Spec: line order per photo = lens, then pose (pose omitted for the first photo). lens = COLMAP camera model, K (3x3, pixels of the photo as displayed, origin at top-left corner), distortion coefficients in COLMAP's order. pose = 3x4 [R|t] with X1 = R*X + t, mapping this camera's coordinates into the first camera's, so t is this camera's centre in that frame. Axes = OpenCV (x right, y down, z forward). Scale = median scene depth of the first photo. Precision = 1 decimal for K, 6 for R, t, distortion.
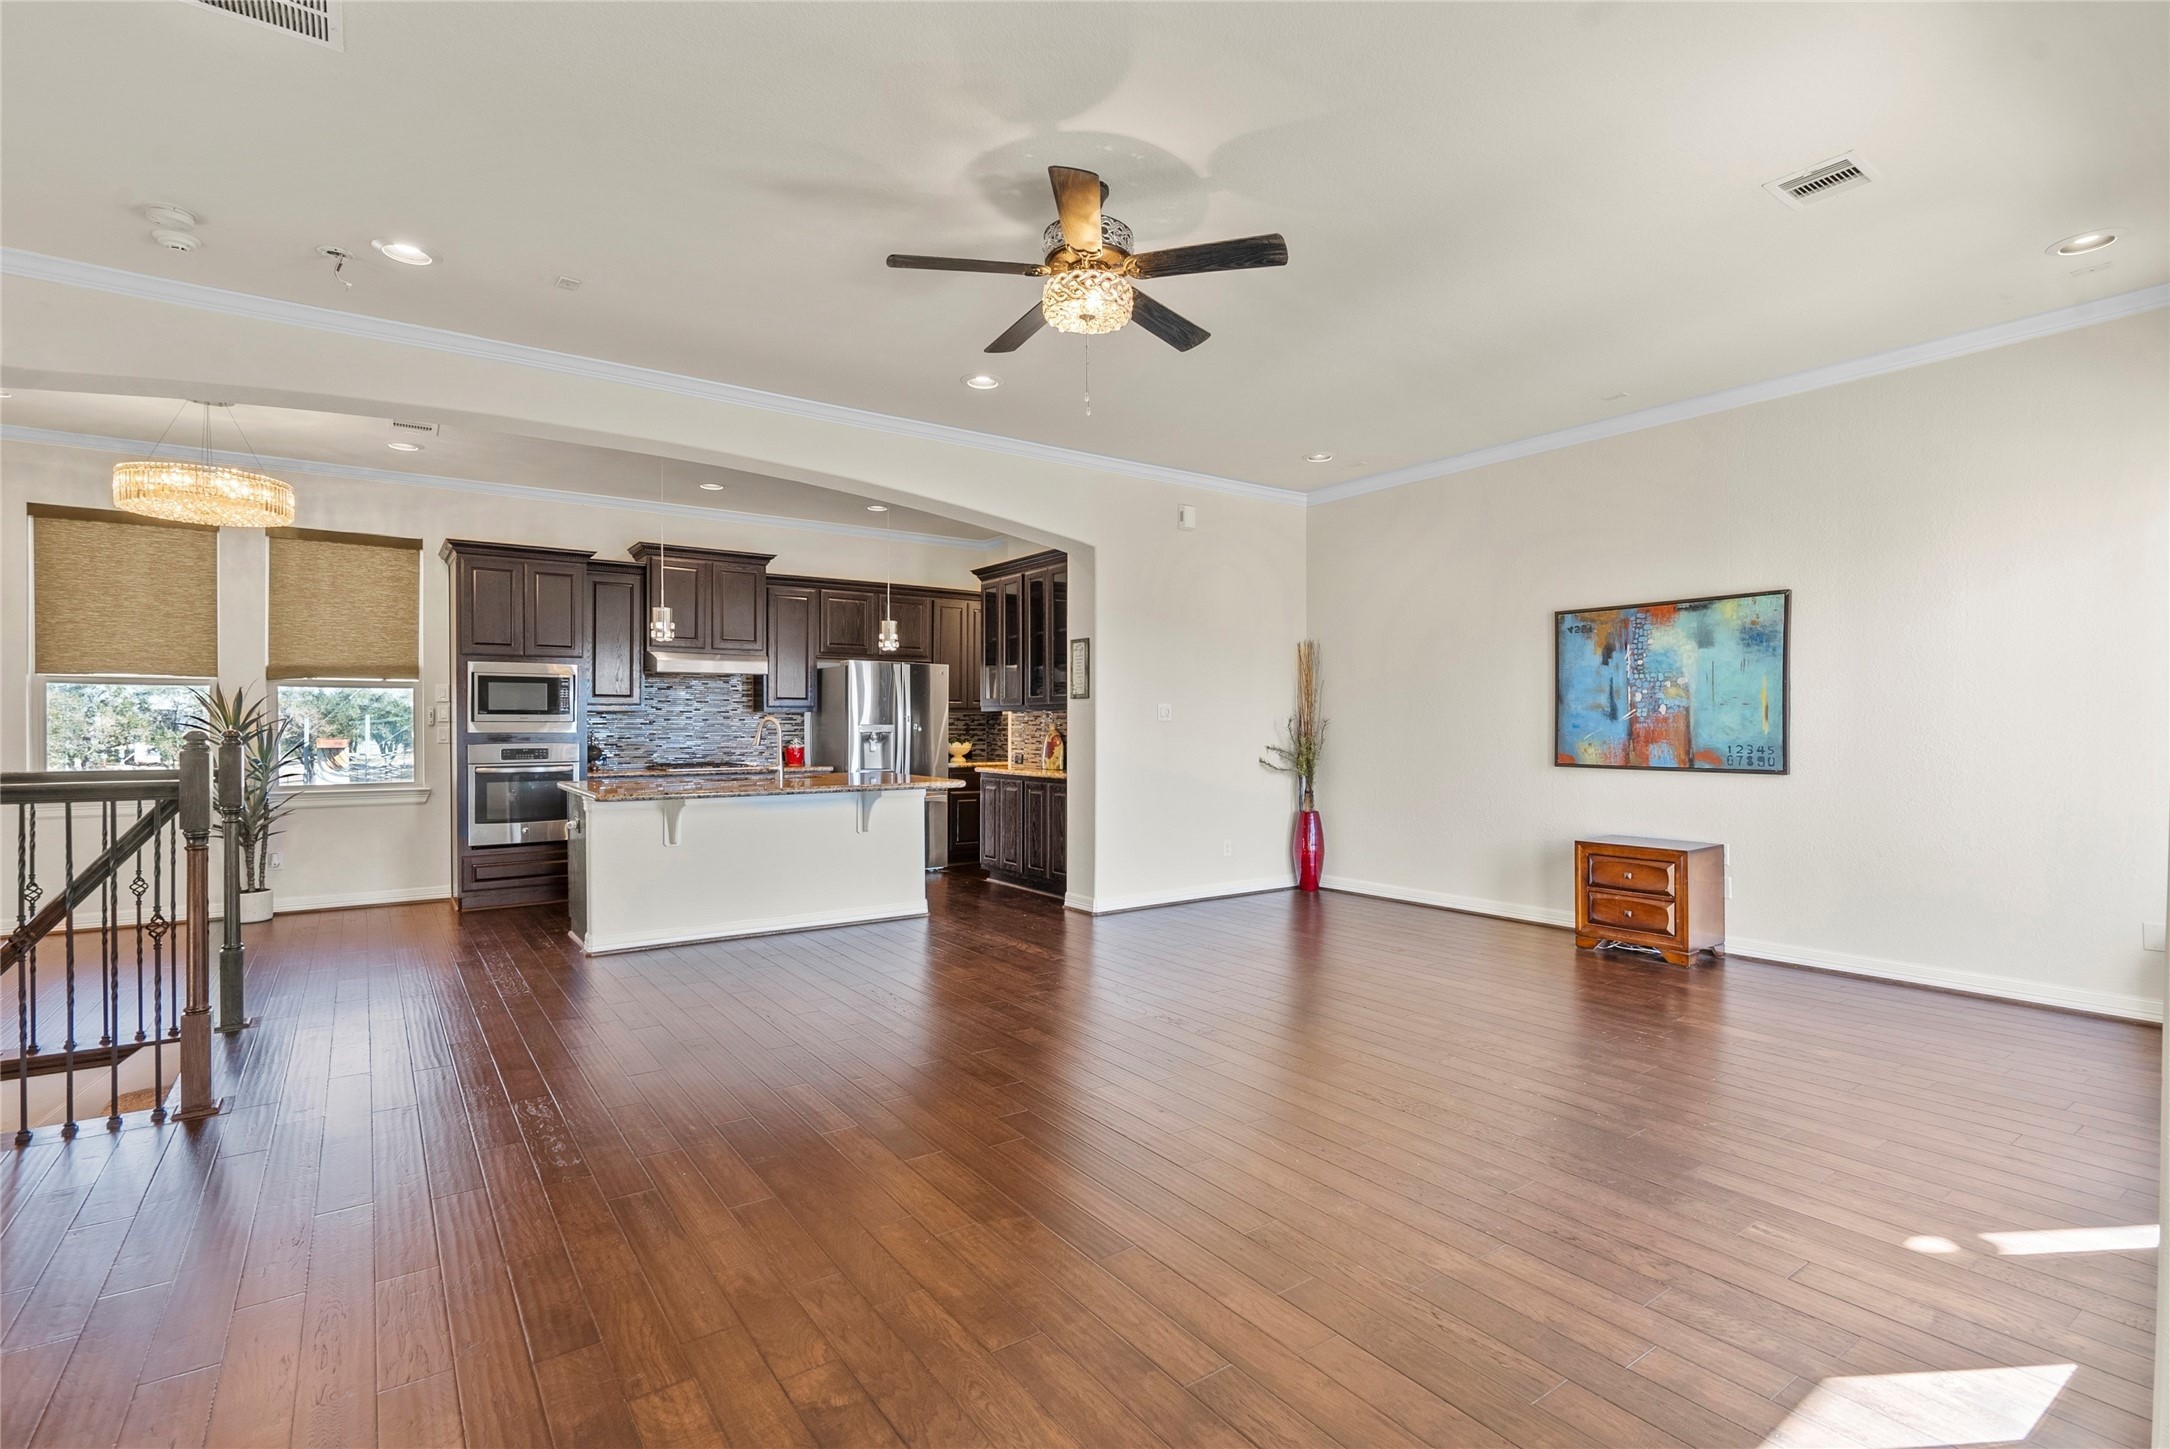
lens RADIAL K [[993.7, 0, 1074.0], [0, 993.7, 729.7], [0, 0, 1]] dist [-0.008601, 0.000084]
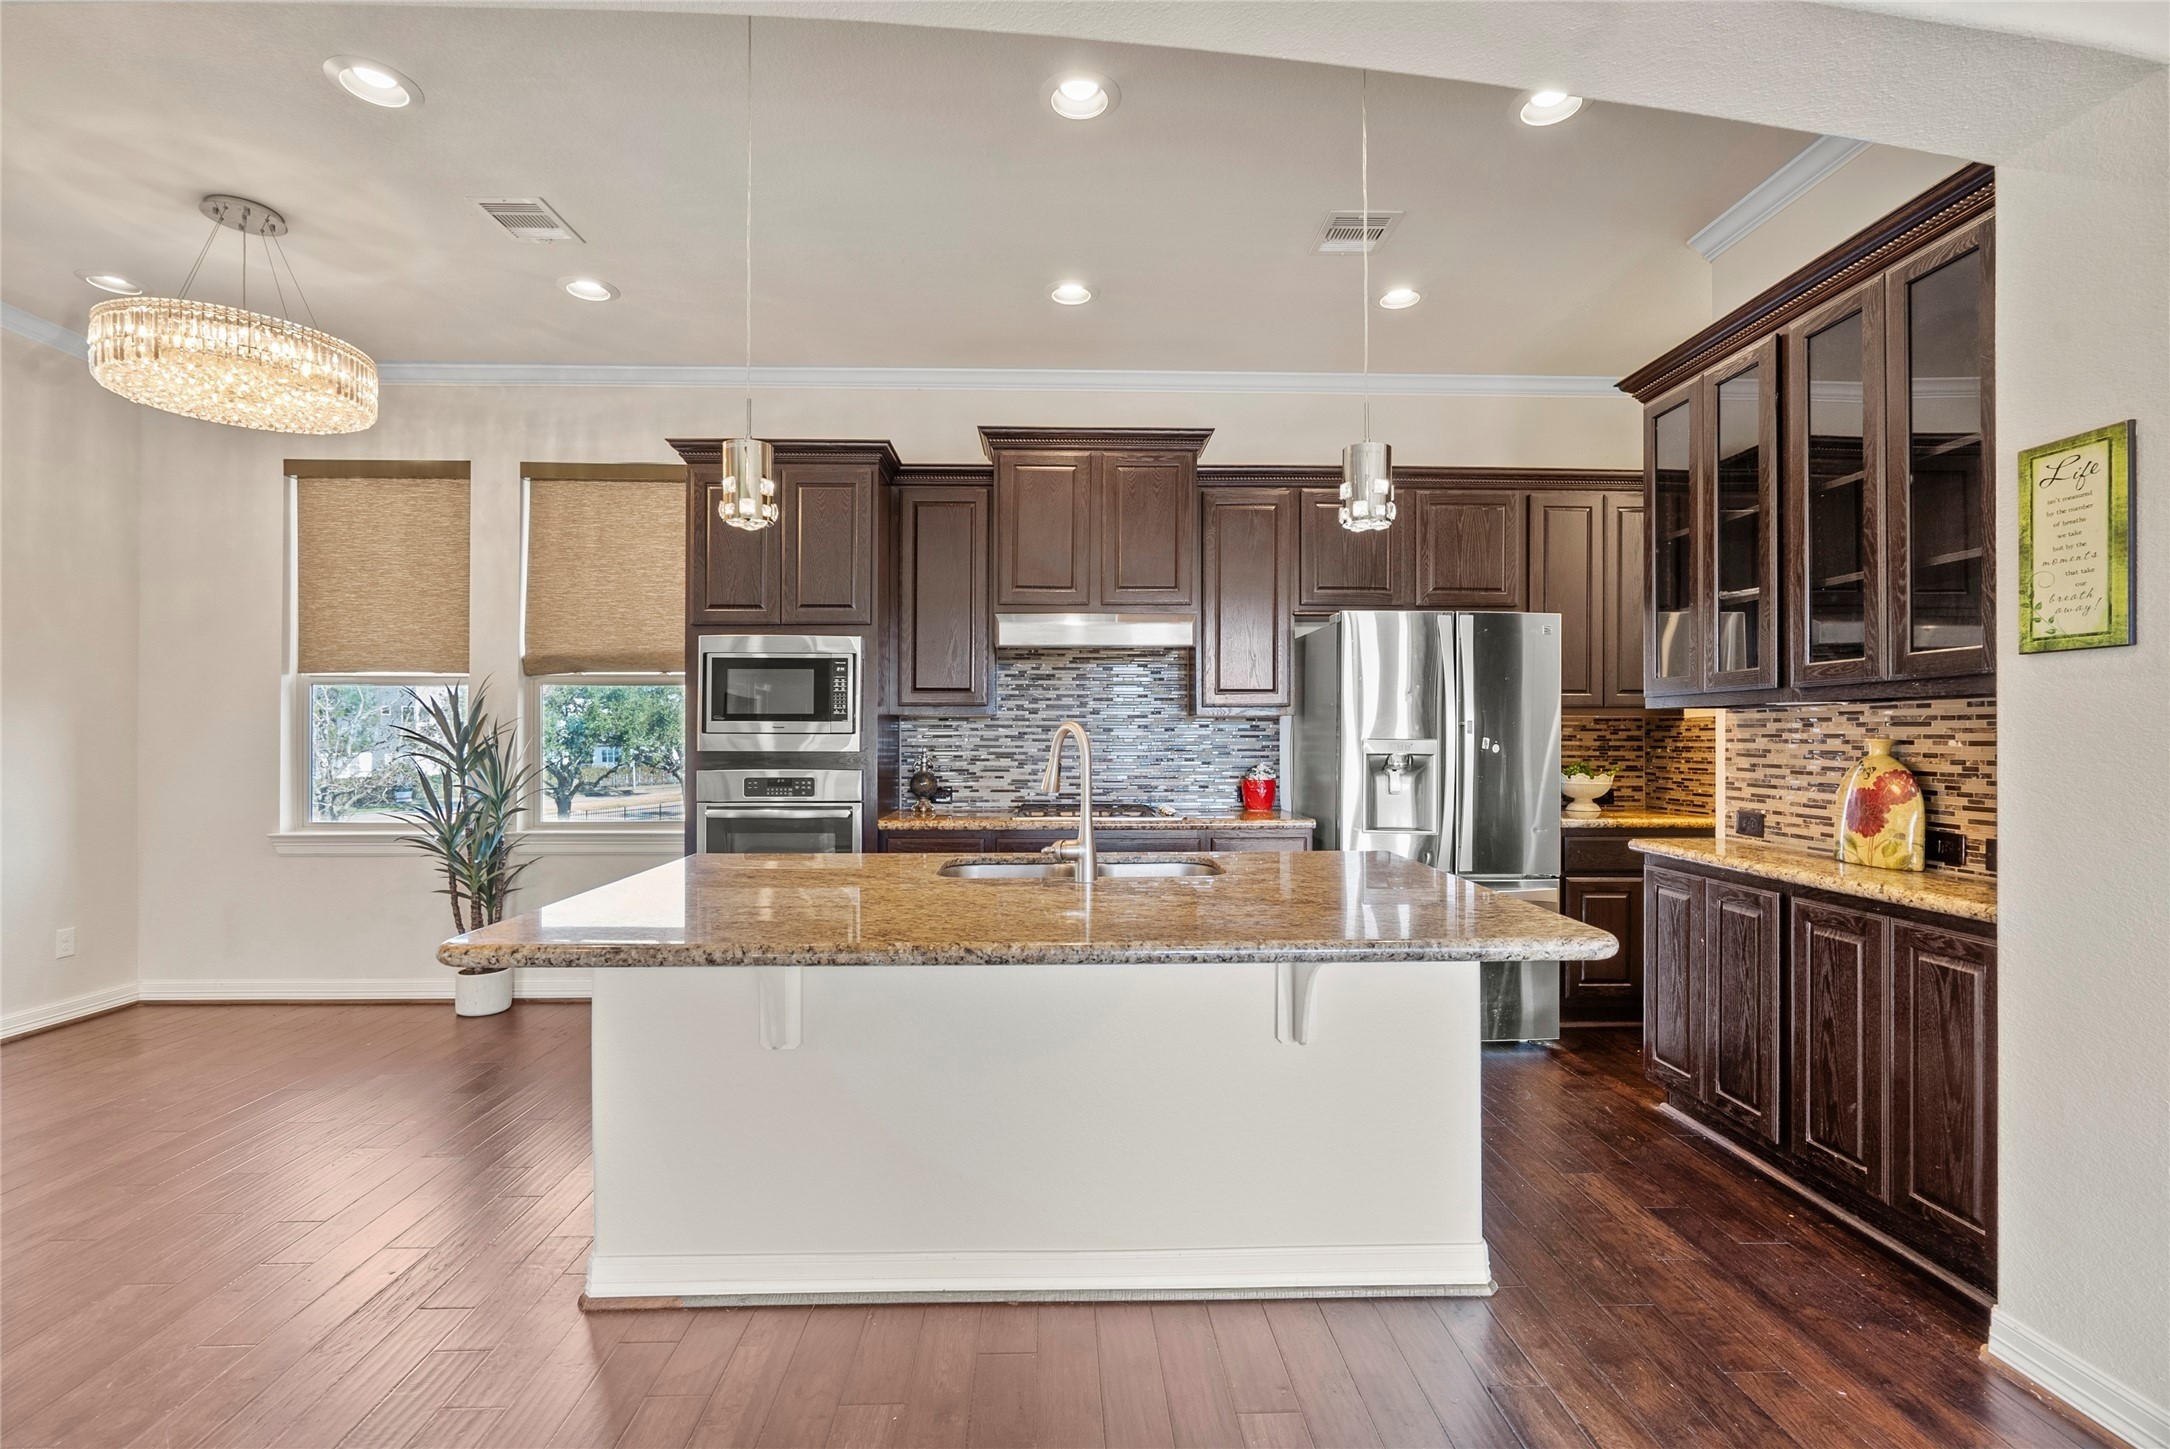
lens RADIAL K [[993.7, 0, 1074.0], [0, 993.7, 729.7], [0, 0, 1]] dist [-0.008601, 0.000084]
pose [[0.832673, -0.001915, -0.553762, -0.070364], [-0.004046, 0.999946, -0.009542, -0.005091], [0.553750, 0.010186, 0.832621, 0.577731]]
